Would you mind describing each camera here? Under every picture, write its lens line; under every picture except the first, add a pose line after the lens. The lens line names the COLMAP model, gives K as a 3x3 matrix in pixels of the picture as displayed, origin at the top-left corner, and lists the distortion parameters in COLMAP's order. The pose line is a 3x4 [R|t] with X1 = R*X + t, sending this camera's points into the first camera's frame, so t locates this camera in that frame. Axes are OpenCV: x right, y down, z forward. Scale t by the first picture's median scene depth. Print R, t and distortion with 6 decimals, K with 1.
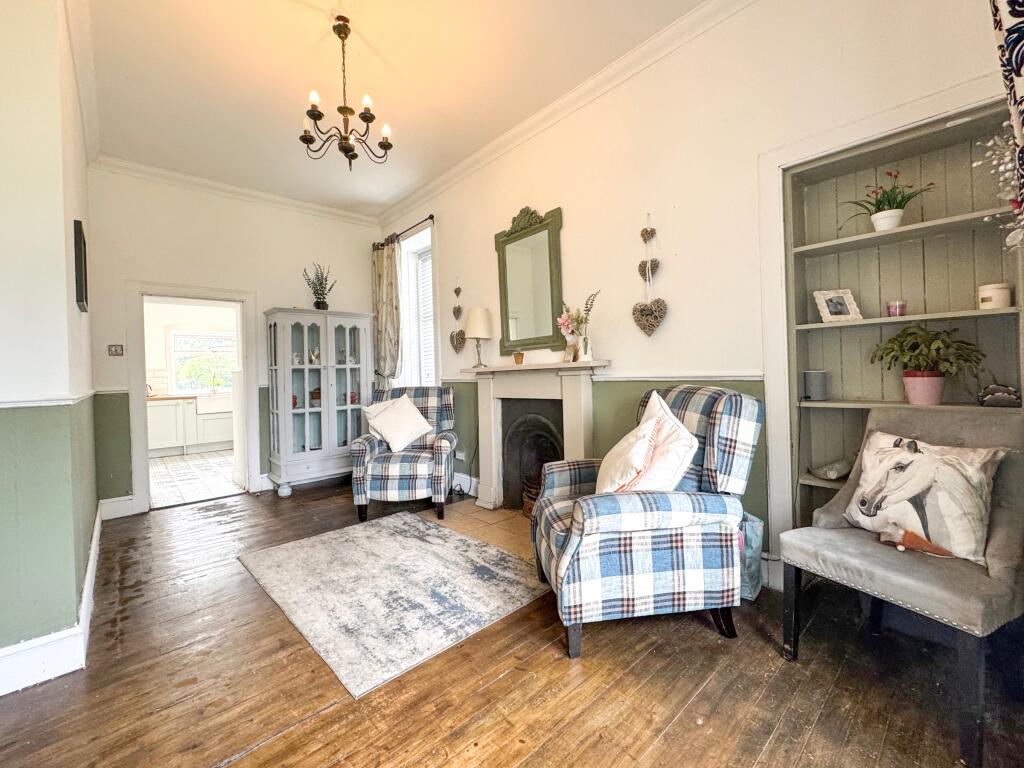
lens RADIAL K [[432.0, 0, 512.0], [0, 432.0, 384.0], [0, 0, 1]] dist [0.001079, 0.000279]
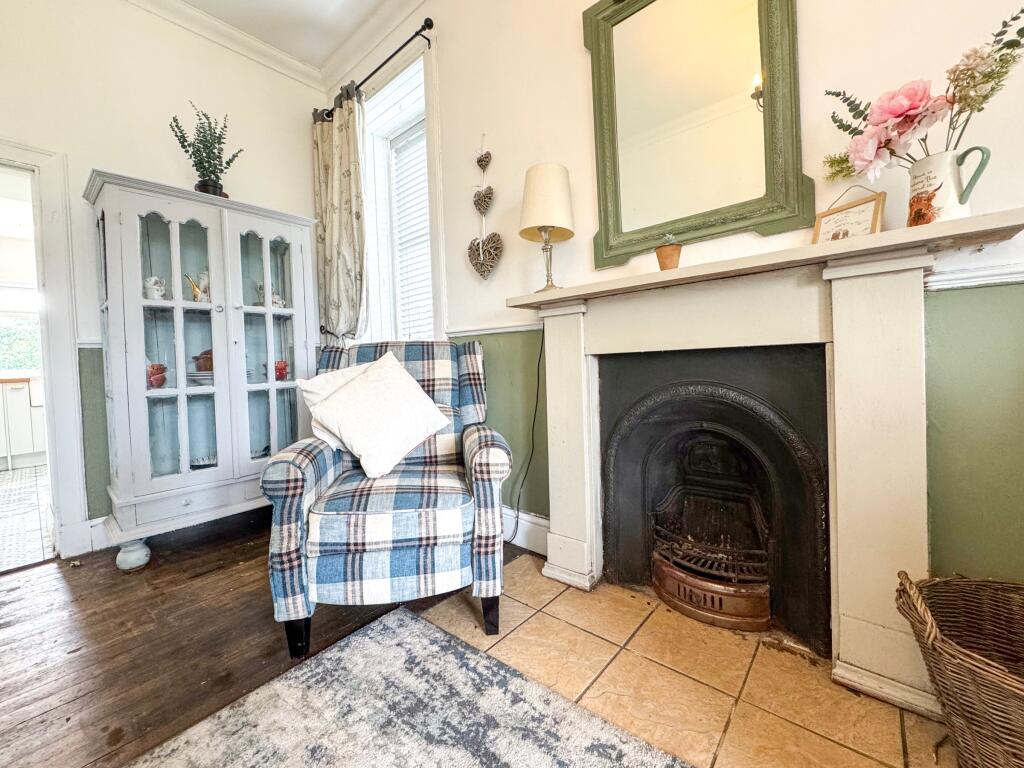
lens RADIAL K [[414.3, 0, 512.0], [0, 414.3, 384.0], [0, 0, 1]] dist [-0.002567, 0.001270]
pose [[0.991560, -0.011267, 0.129157, -0.180919], [0.008264, 0.999683, 0.023761, 0.051846], [-0.129384, -0.022494, 0.991339, 0.552133]]
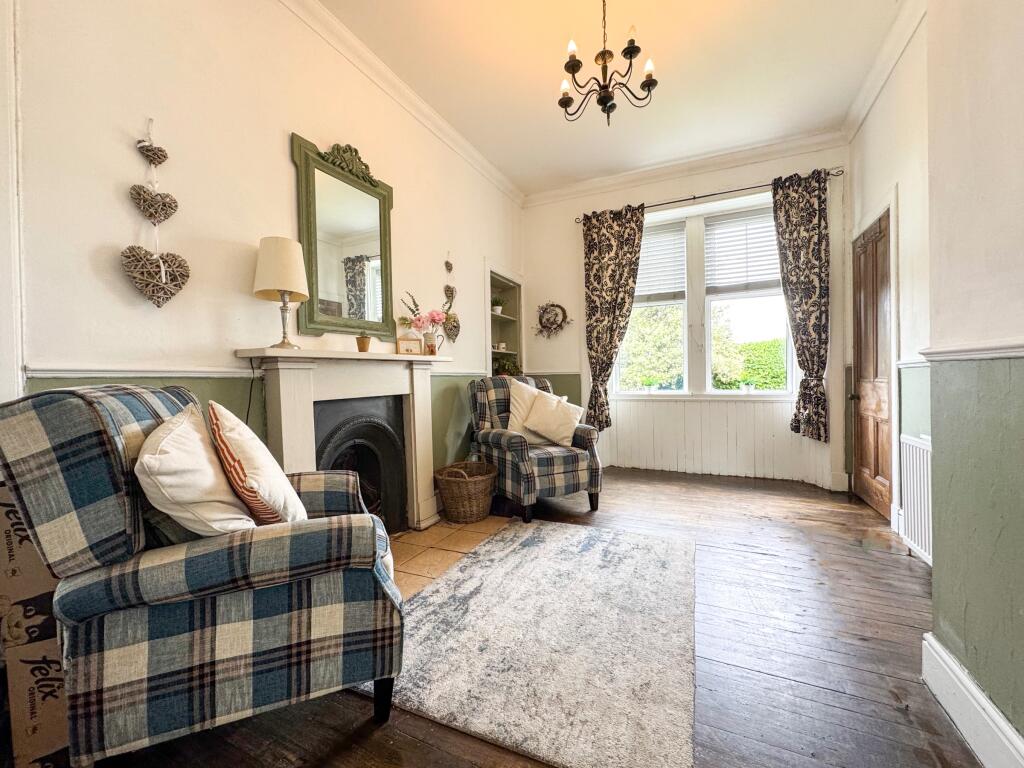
lens RADIAL K [[414.3, 0, 512.0], [0, 414.3, 384.0], [0, 0, 1]] dist [-0.002567, 0.001270]
pose [[-0.368774, 0.006721, 0.929495, -0.689731], [0.036965, 0.999289, 0.007440, 0.012853], [-0.928784, 0.037103, -0.368760, 0.944405]]
